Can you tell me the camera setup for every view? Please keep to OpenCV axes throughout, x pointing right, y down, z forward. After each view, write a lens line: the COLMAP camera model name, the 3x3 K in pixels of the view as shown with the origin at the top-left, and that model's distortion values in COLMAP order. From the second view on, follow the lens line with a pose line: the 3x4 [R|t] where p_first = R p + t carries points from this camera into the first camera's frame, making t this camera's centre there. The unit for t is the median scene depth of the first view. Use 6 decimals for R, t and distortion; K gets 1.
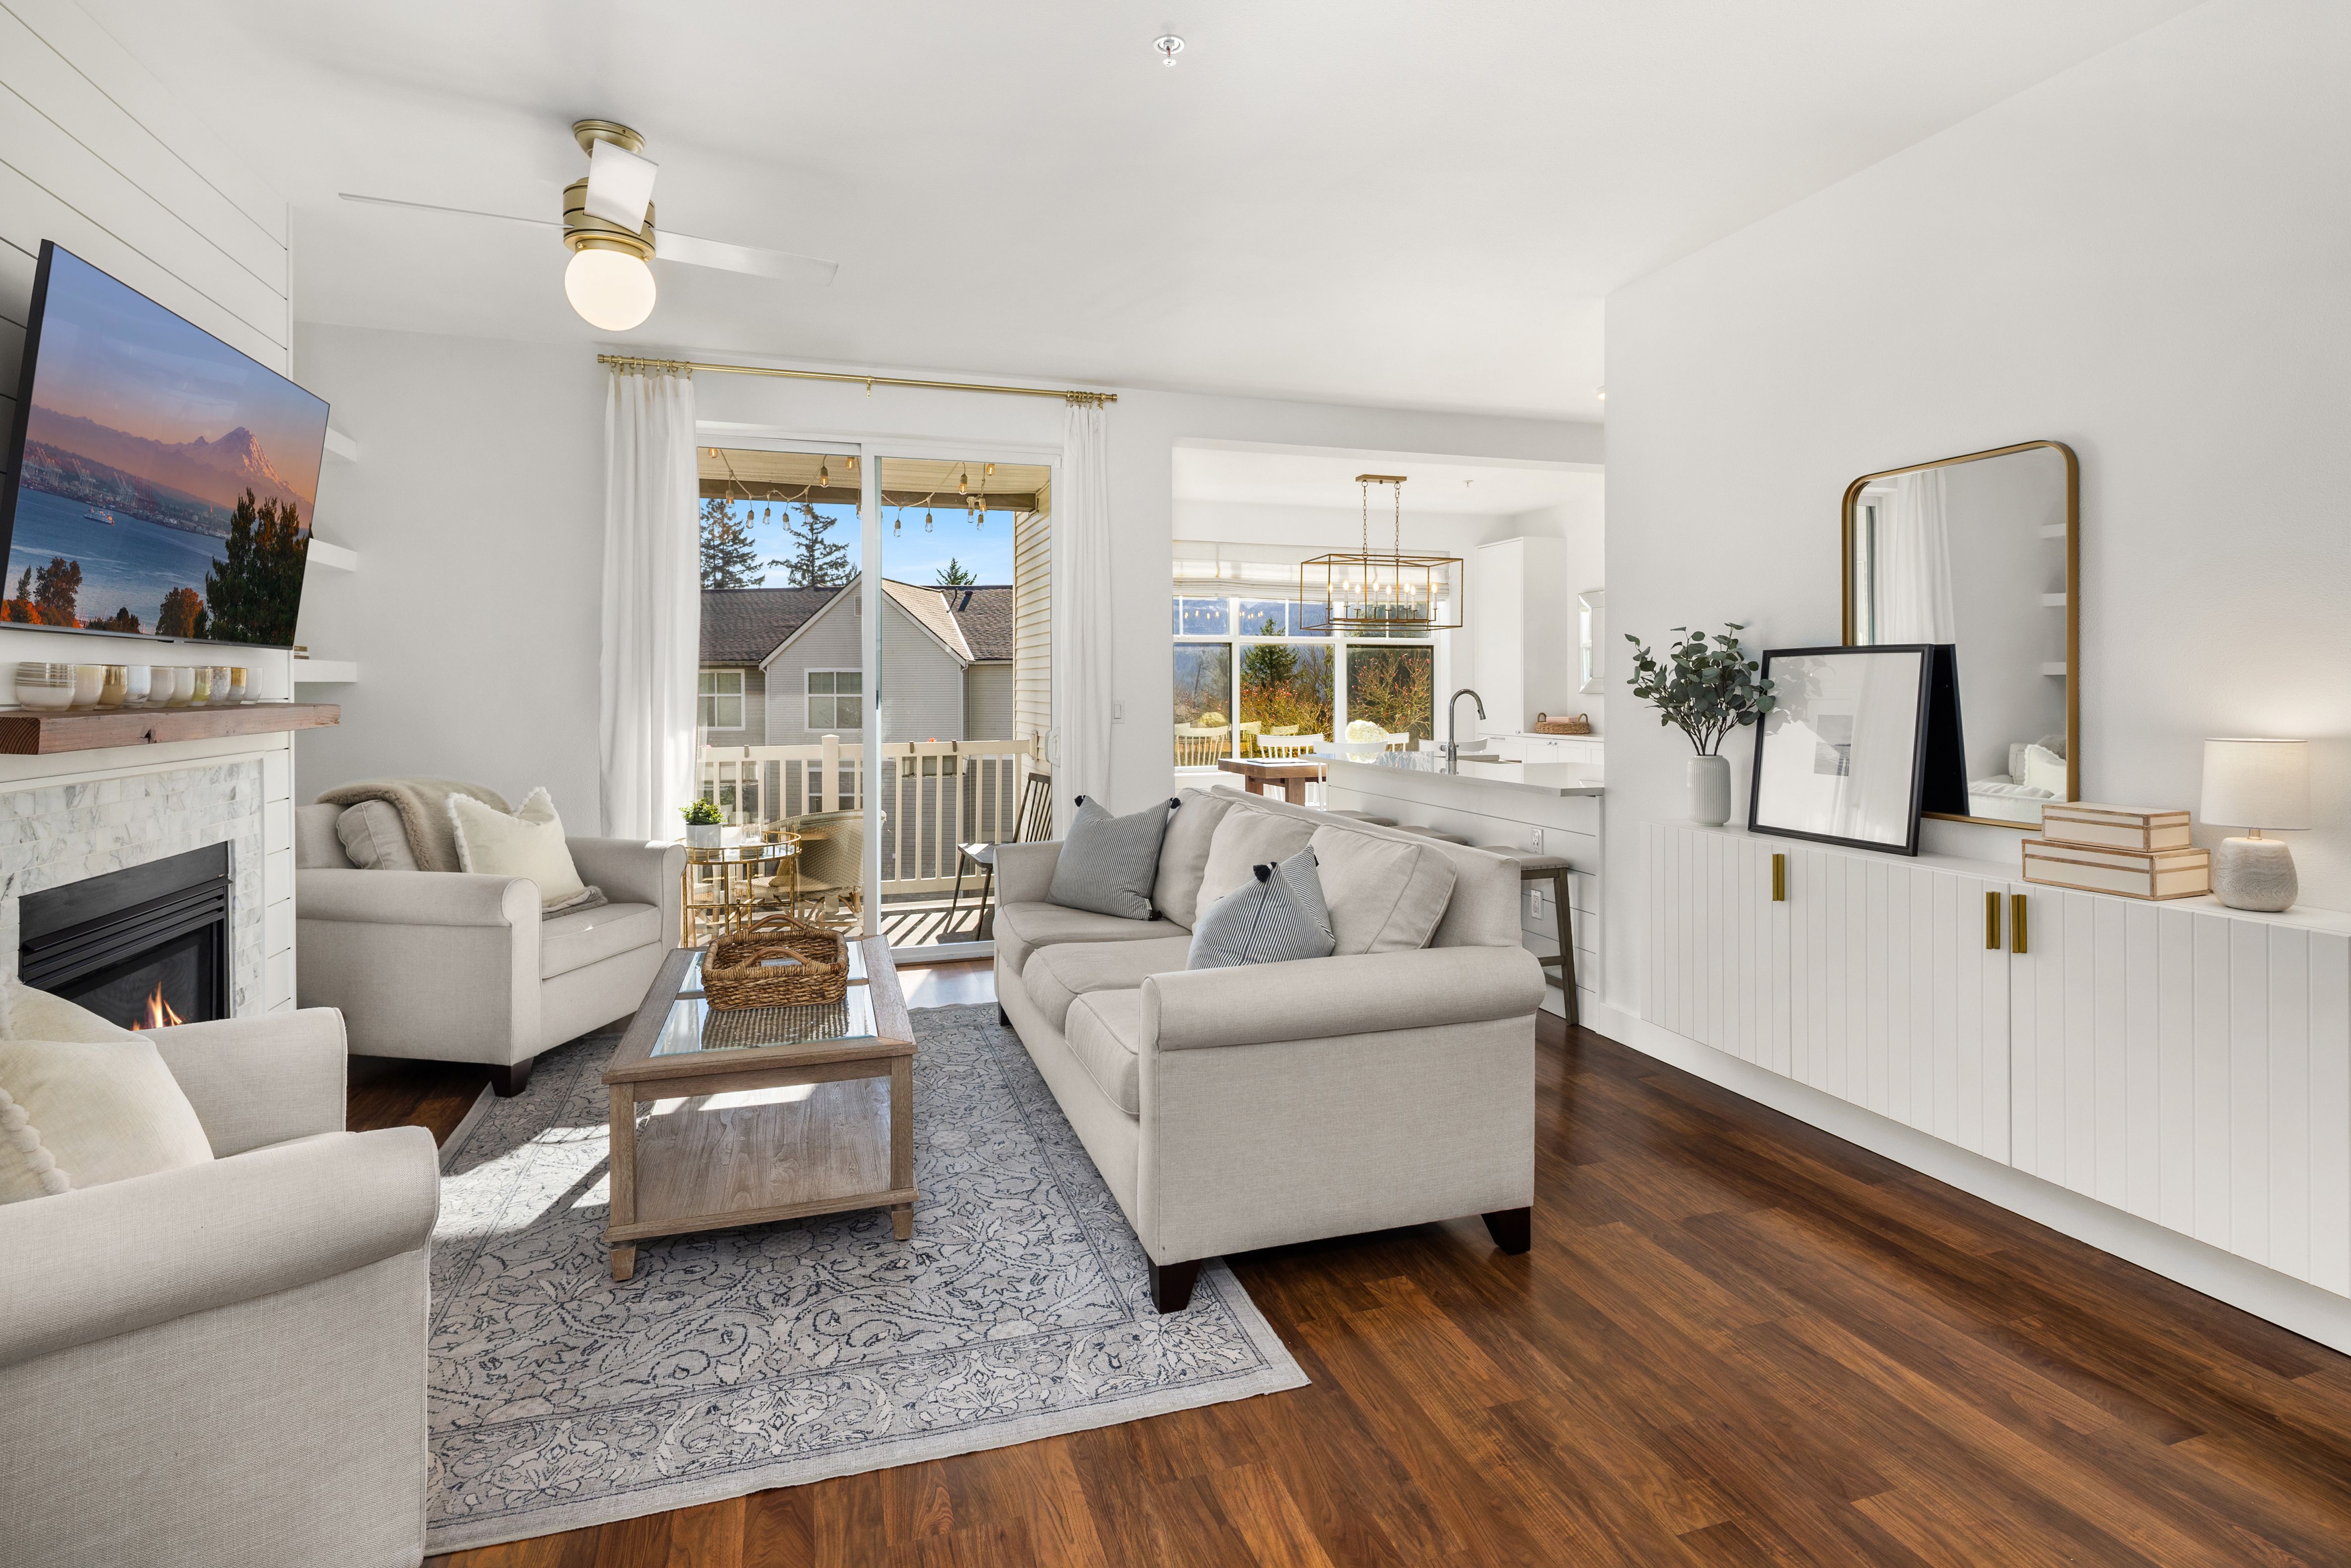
lens RADIAL K [[1153.7, 0, 1204.6], [0, 1153.7, 679.8], [0, 0, 1]] dist [0.007048, -0.005718]
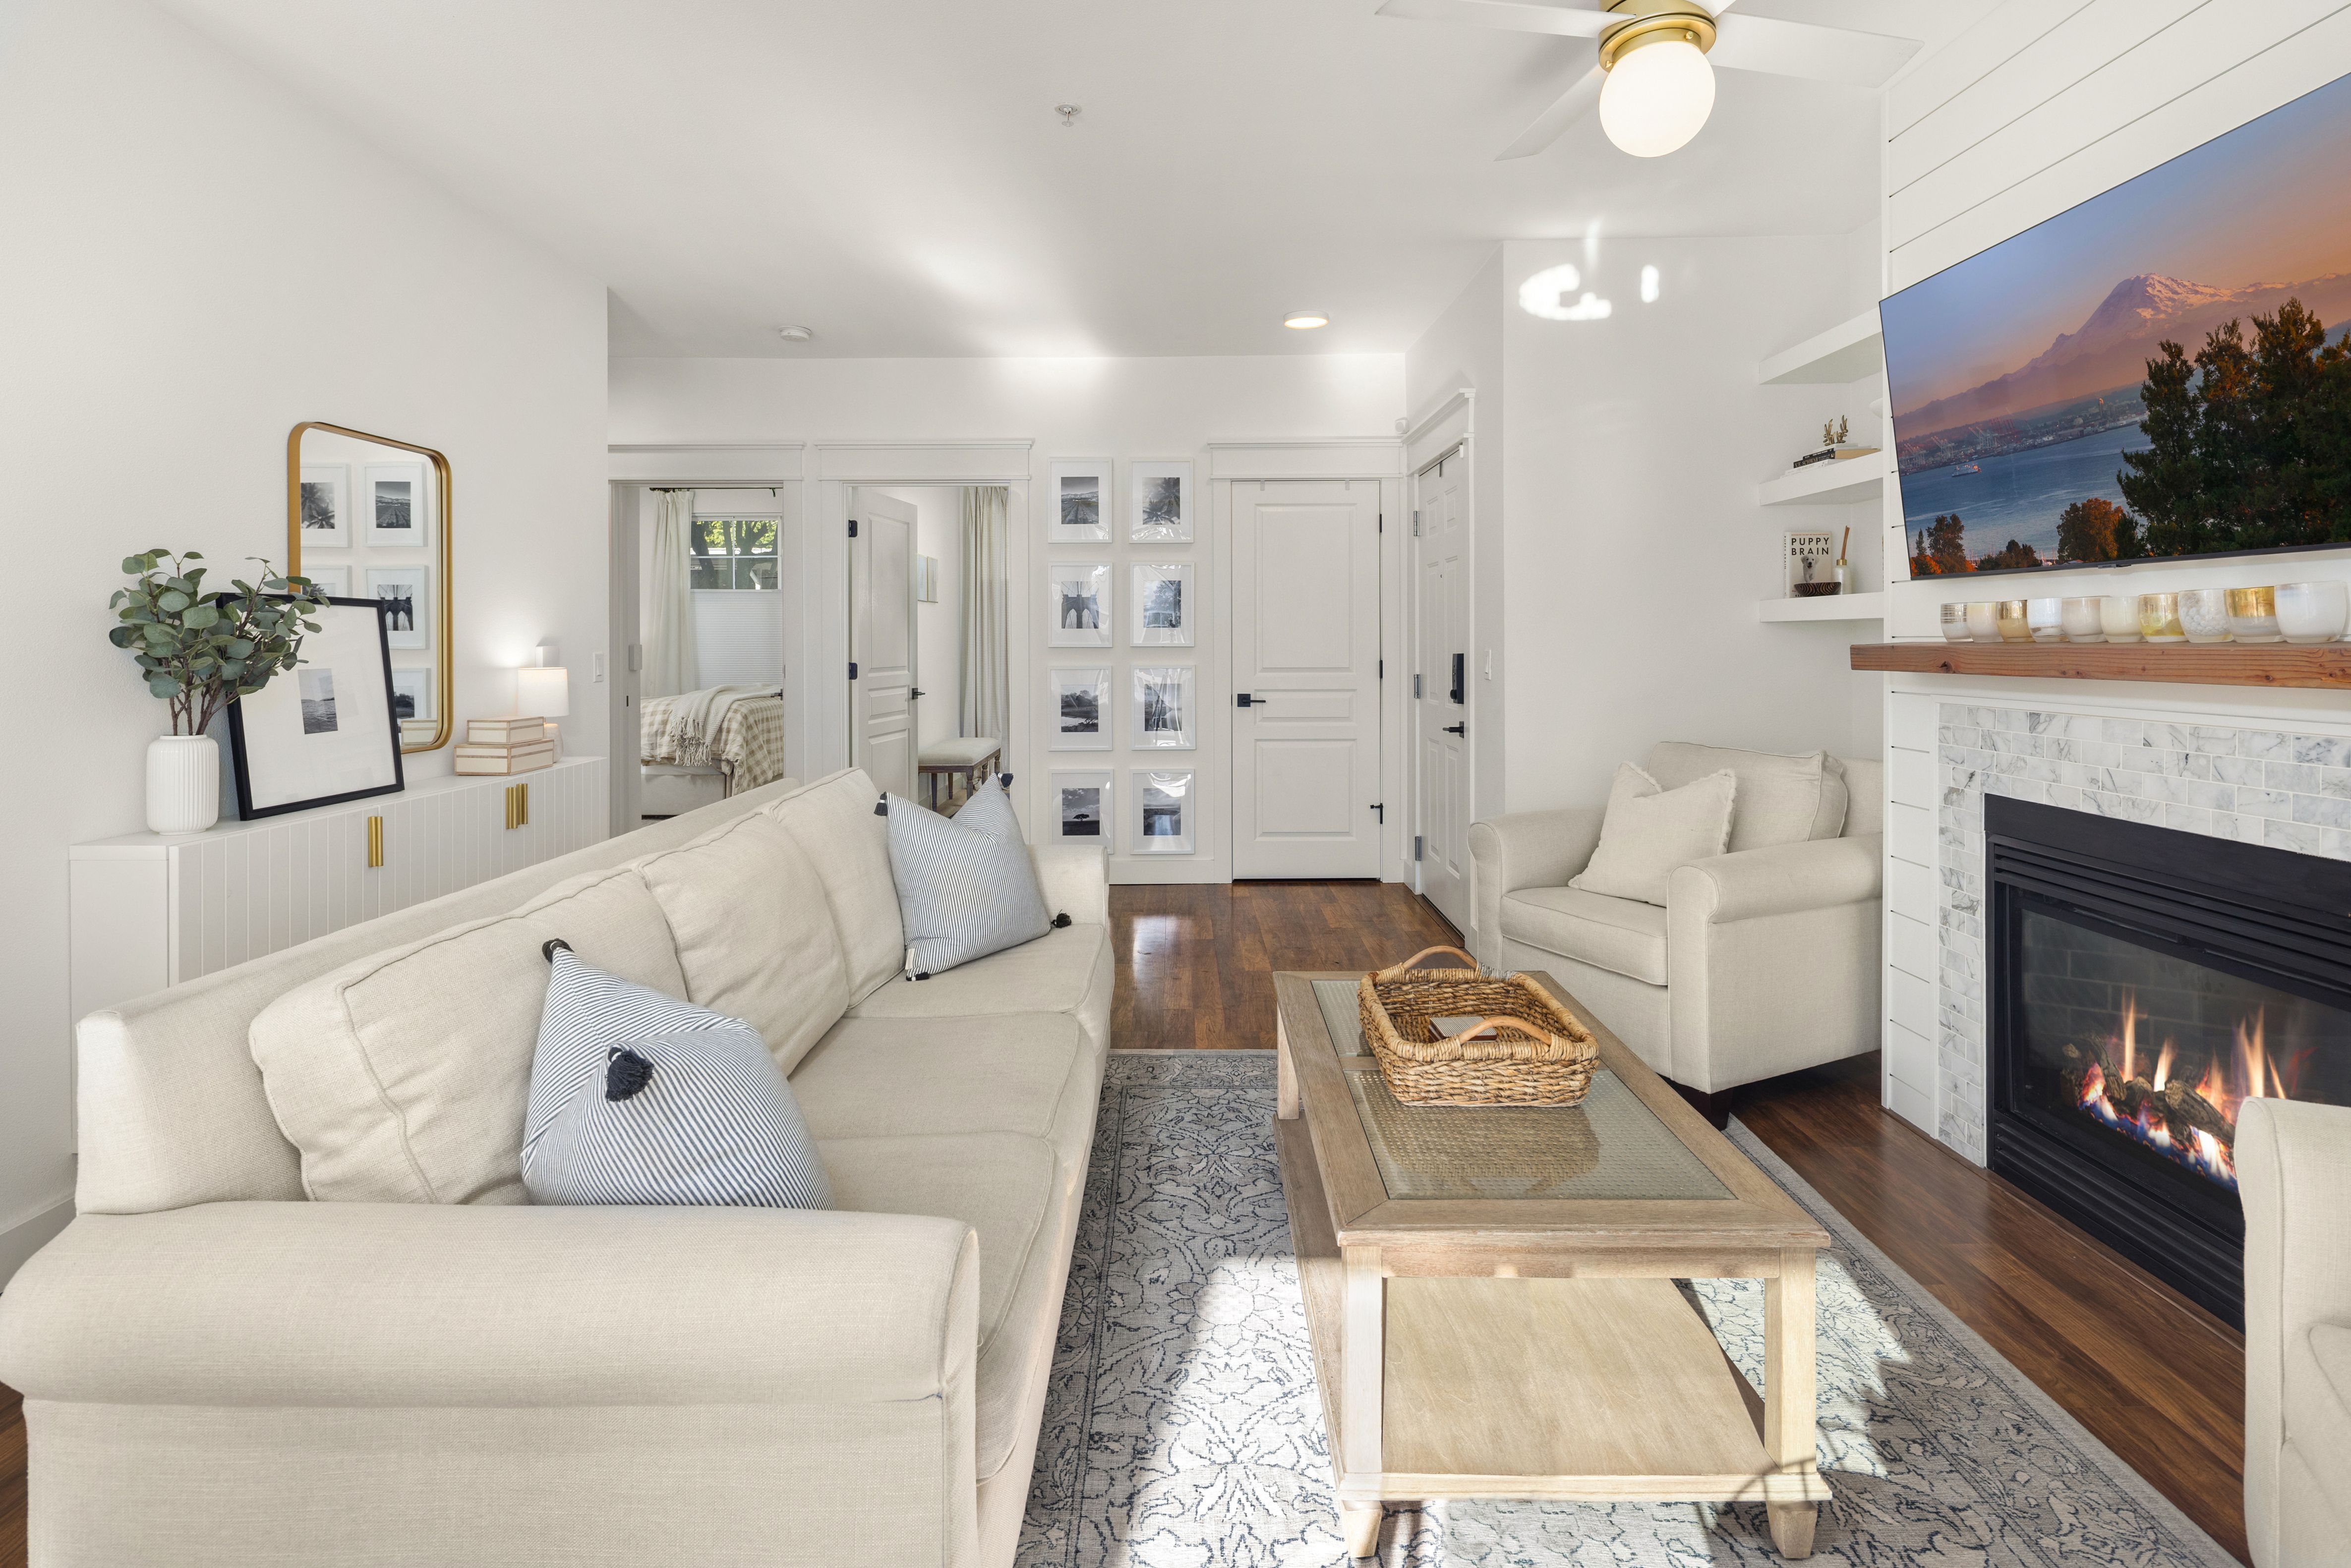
lens RADIAL K [[1153.7, 0, 1177.1], [0, 1153.7, 627.5], [0, 0, 1]] dist [0.007048, -0.005718]
pose [[-0.942299, 0.012304, 0.334545, -0.480854], [0.007994, 0.999866, -0.014257, 0.018133], [-0.334676, -0.010760, -0.942272, 1.860721]]
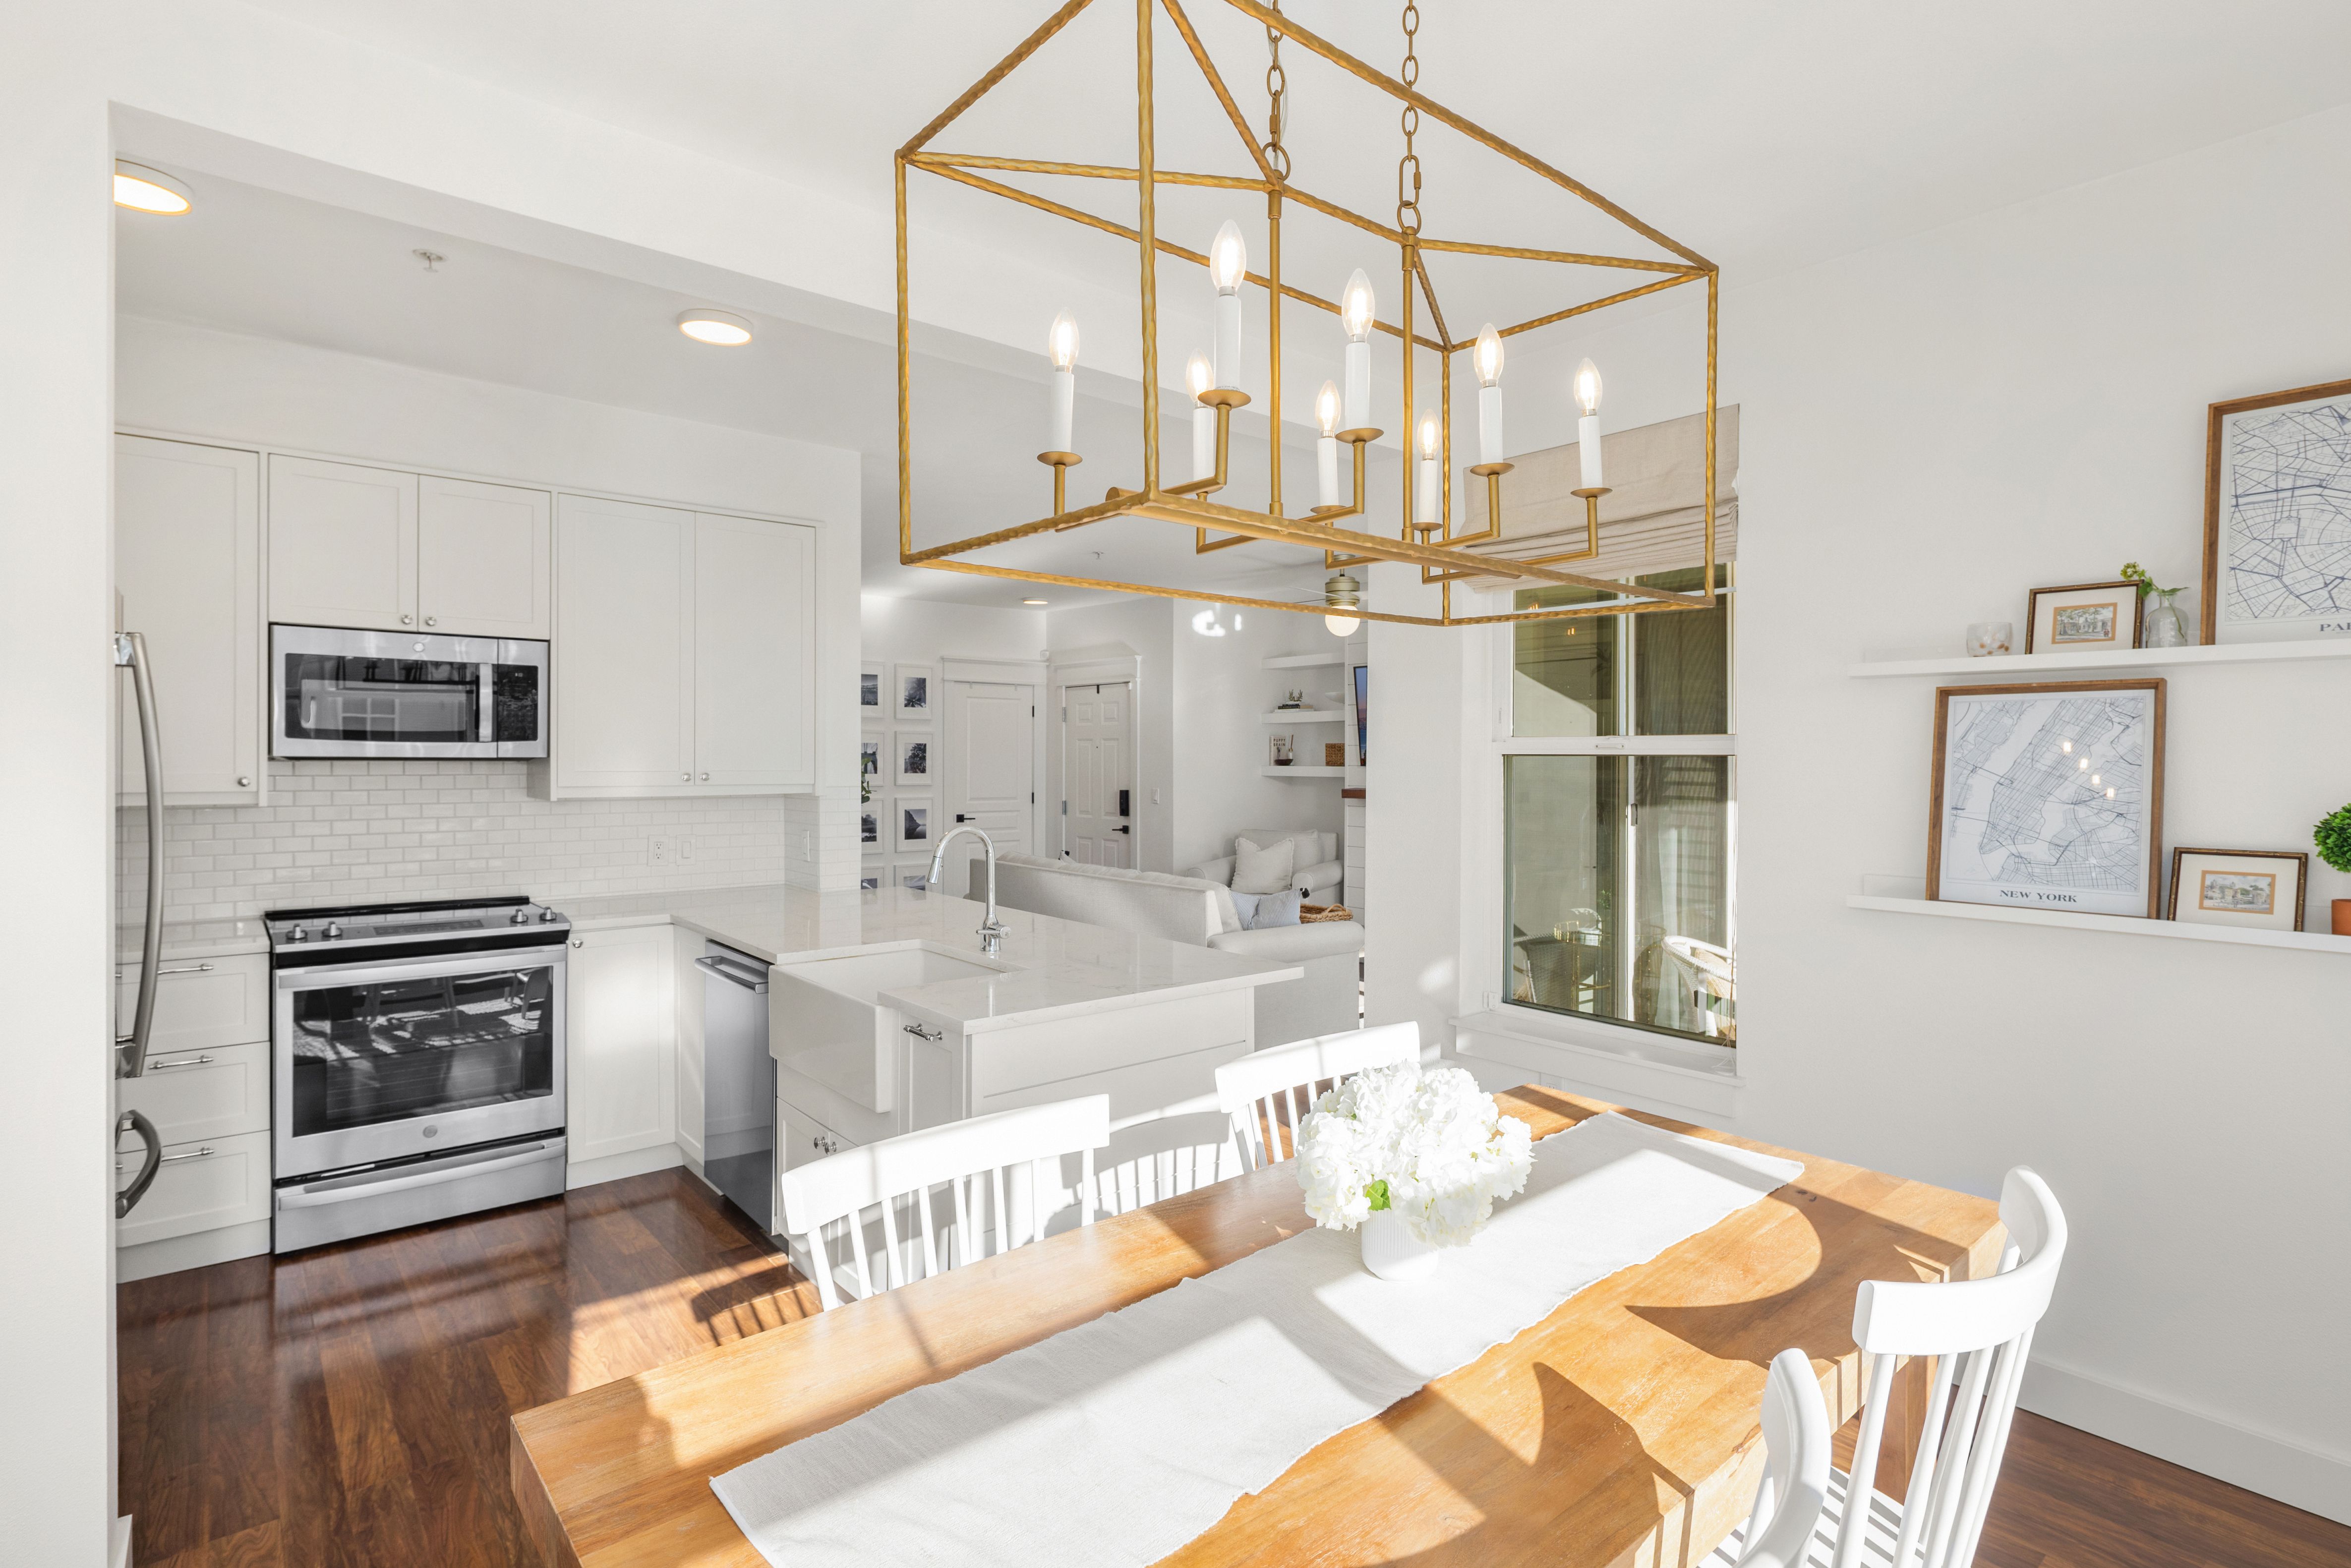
lens RADIAL K [[1153.7, 0, 1169.8], [0, 1153.7, 766.4], [0, 0, 1]] dist [0.007048, -0.005718]
pose [[-0.935015, 0.003003, -0.354596, 0.682818], [0.001007, 0.999983, 0.005815, -0.047446], [0.354608, 0.005080, -0.935001, 3.163544]]
